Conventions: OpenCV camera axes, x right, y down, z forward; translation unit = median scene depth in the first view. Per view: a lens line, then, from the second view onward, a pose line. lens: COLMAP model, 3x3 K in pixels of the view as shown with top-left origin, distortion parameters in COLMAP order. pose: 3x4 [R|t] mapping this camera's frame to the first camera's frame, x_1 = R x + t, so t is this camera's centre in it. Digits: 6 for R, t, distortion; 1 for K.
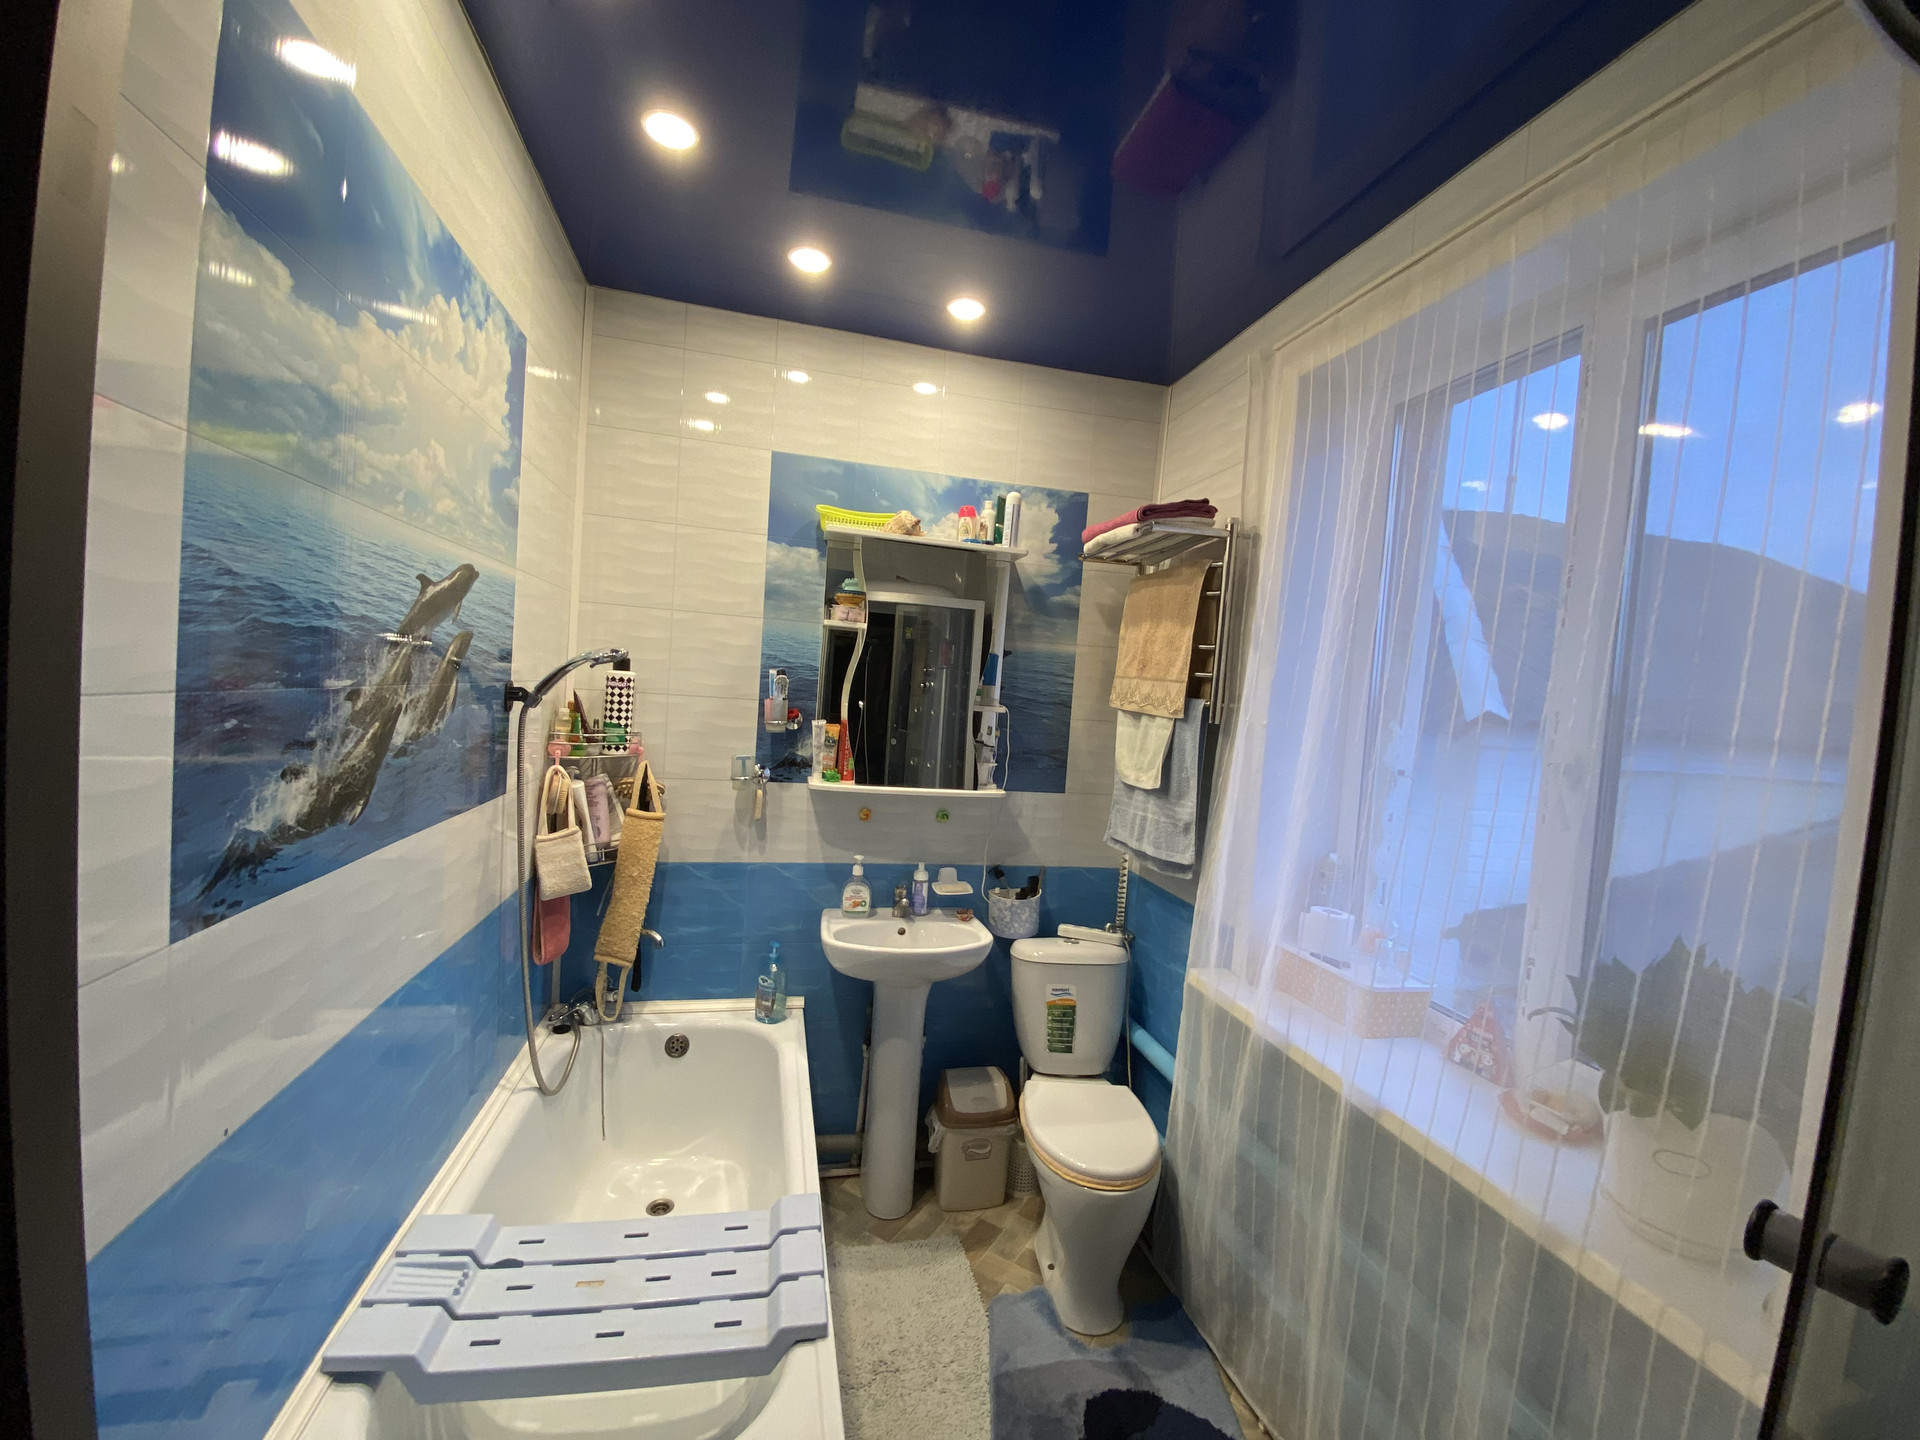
lens RADIAL K [[769.3, 0, 951.5], [0, 769.3, 724.4], [0, 0, 1]] dist [0.034892, -0.028353]
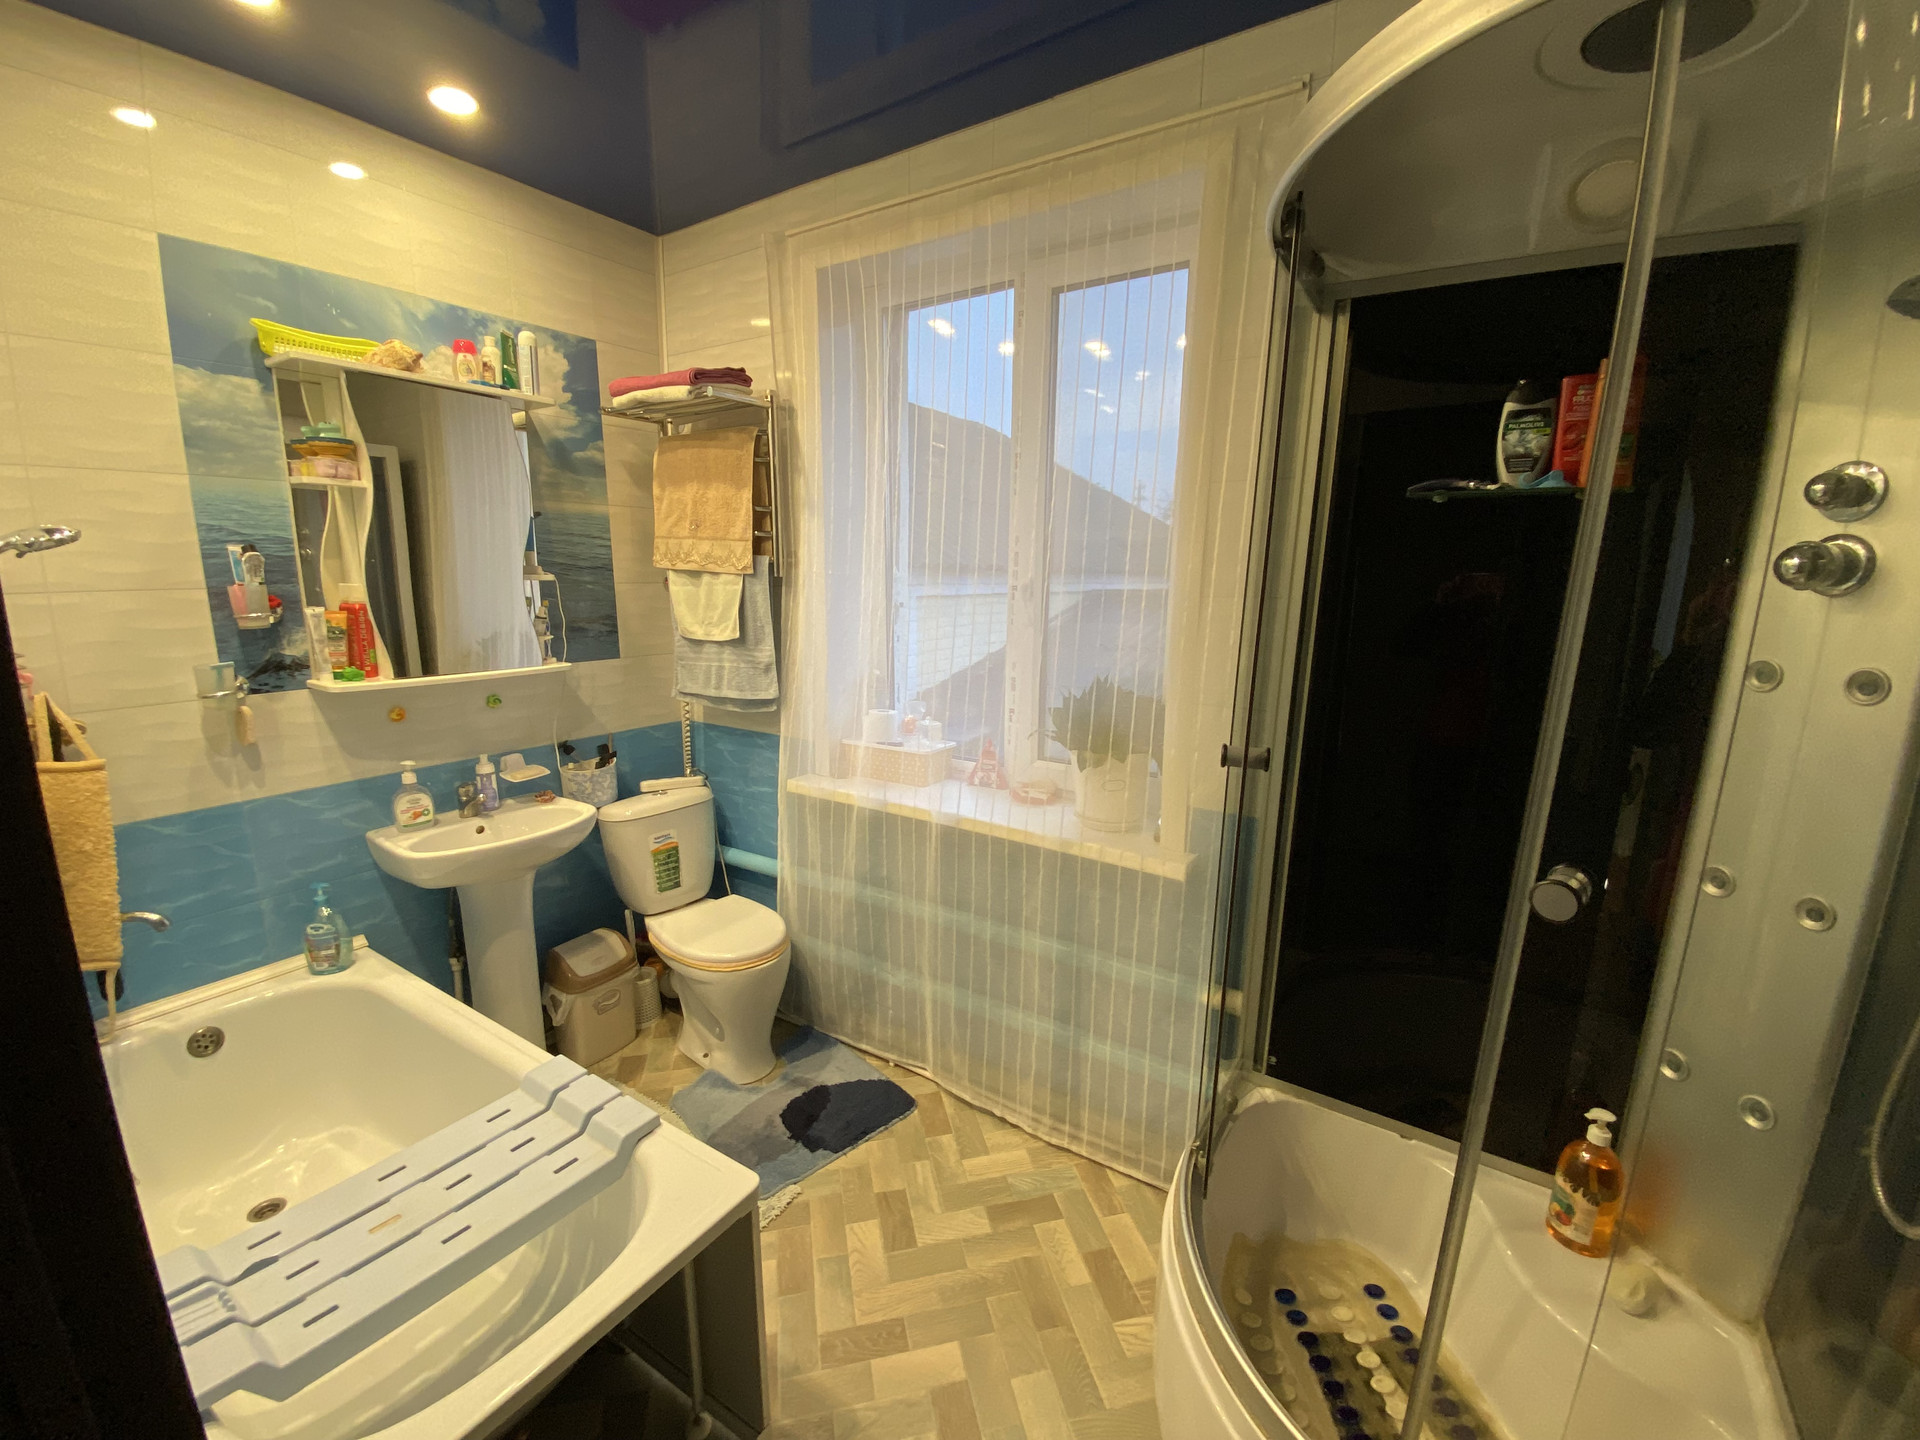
lens RADIAL K [[769.3, 0, 951.5], [0, 769.3, 724.4], [0, 0, 1]] dist [0.034892, -0.028353]
pose [[0.728274, -0.198213, 0.655994, -0.245547], [0.074893, 0.974543, 0.211320, -0.008189], [-0.681181, -0.104769, 0.724580, -0.044070]]
